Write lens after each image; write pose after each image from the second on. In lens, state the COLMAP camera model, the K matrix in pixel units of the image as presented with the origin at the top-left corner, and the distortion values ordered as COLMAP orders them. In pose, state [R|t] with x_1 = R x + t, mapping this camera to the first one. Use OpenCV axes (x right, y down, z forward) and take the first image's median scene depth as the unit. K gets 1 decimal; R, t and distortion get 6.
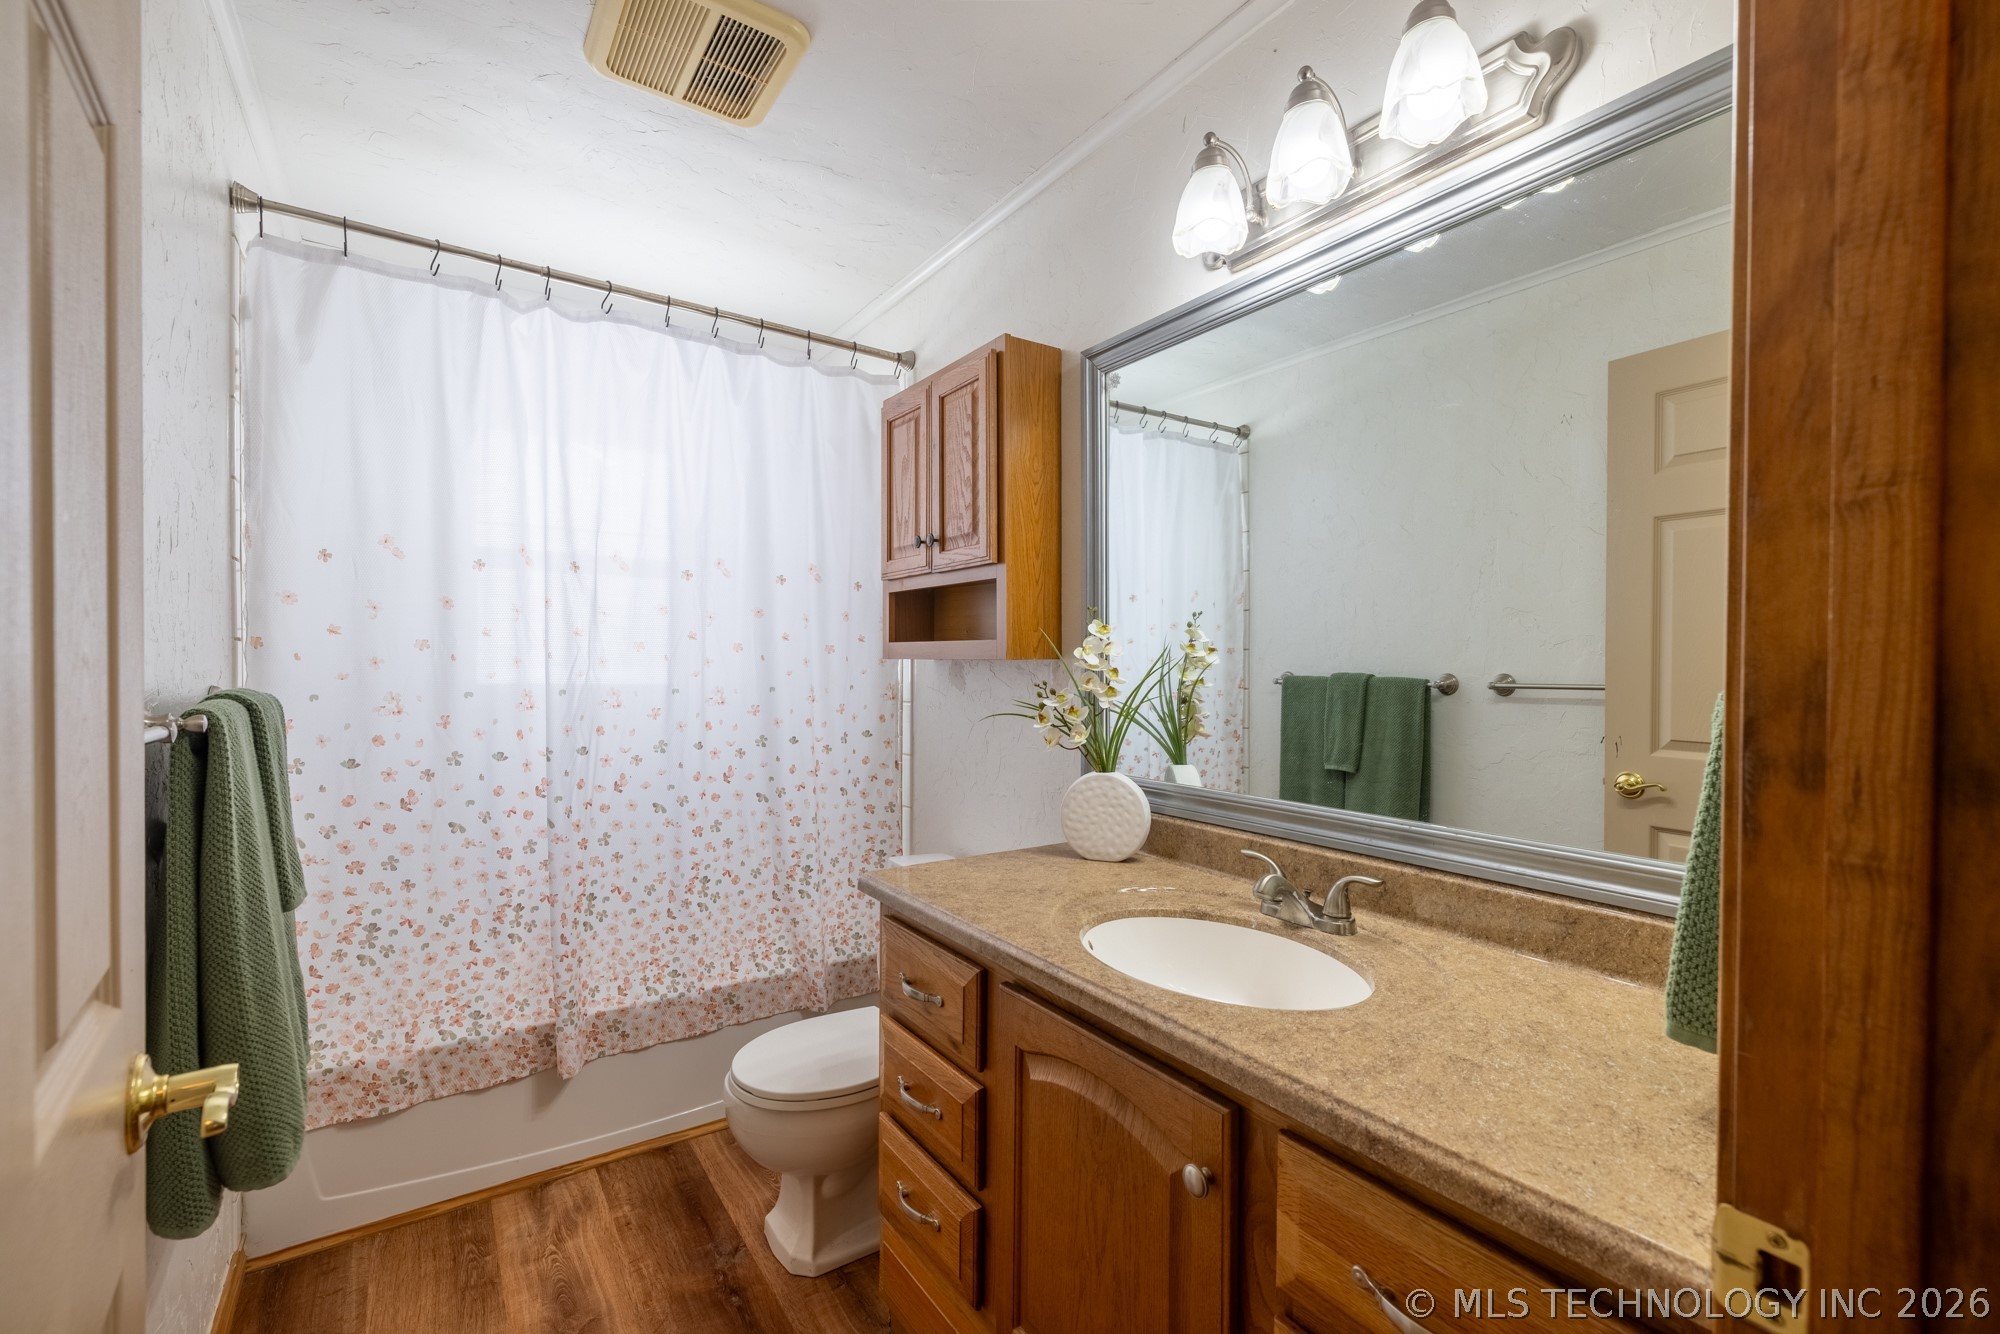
lens RADIAL K [[841.3, 0, 1001.9], [0, 841.3, 668.1], [0, 0, 1]] dist [0.000003, 0.000831]
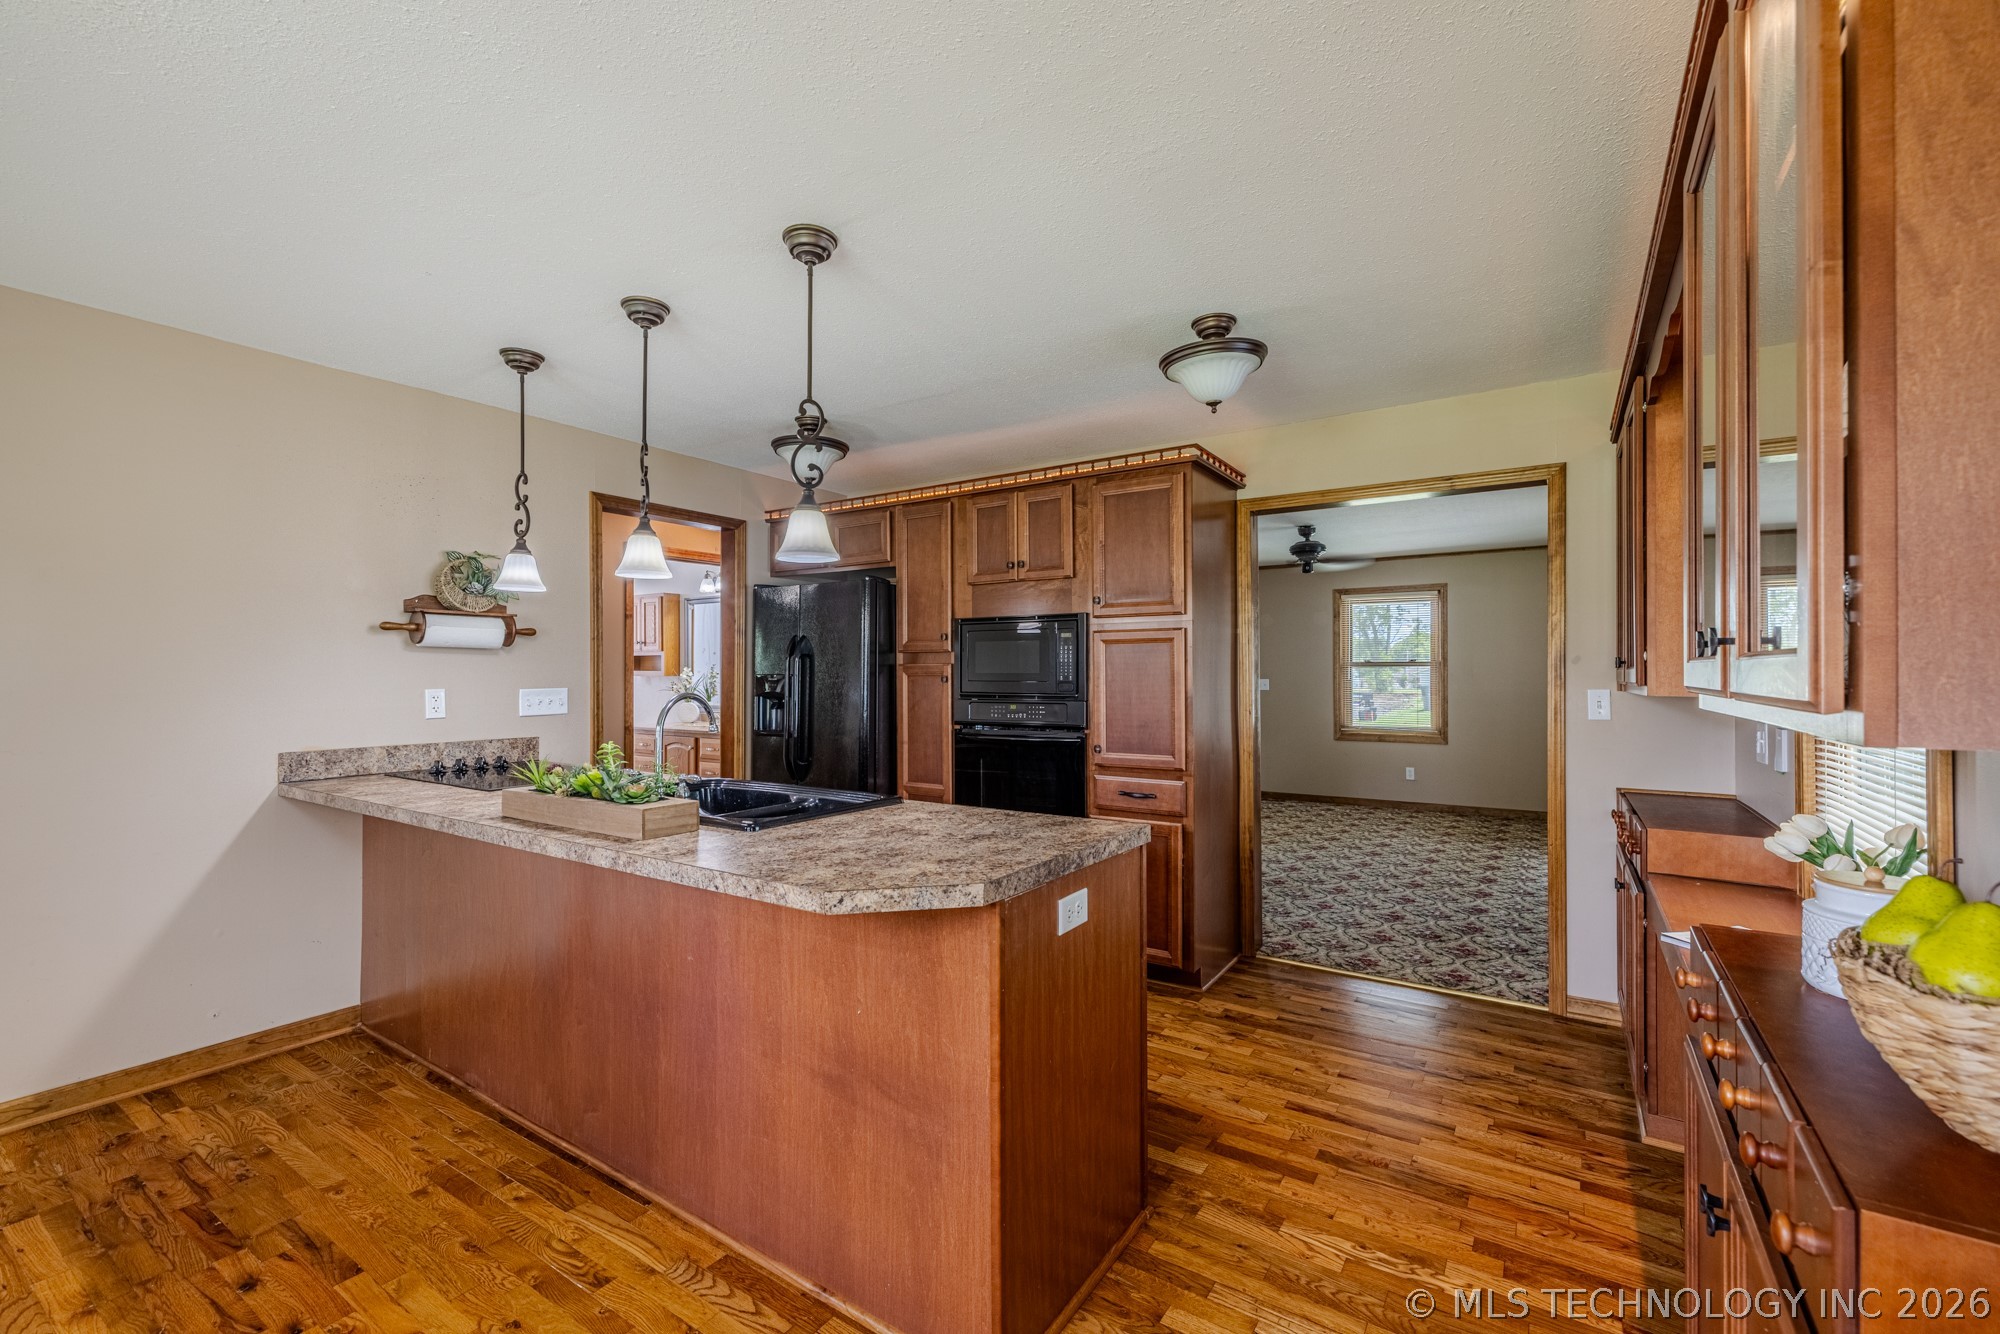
lens RADIAL K [[841.3, 0, 989.1], [0, 841.3, 666.2], [0, 0, 1]] dist [0.000003, 0.000831]
pose [[0.929941, 0.004556, 0.367680, -0.025448], [0.003063, 0.999793, -0.020136, 0.025482], [-0.367696, 0.019852, 0.929734, -3.092138]]
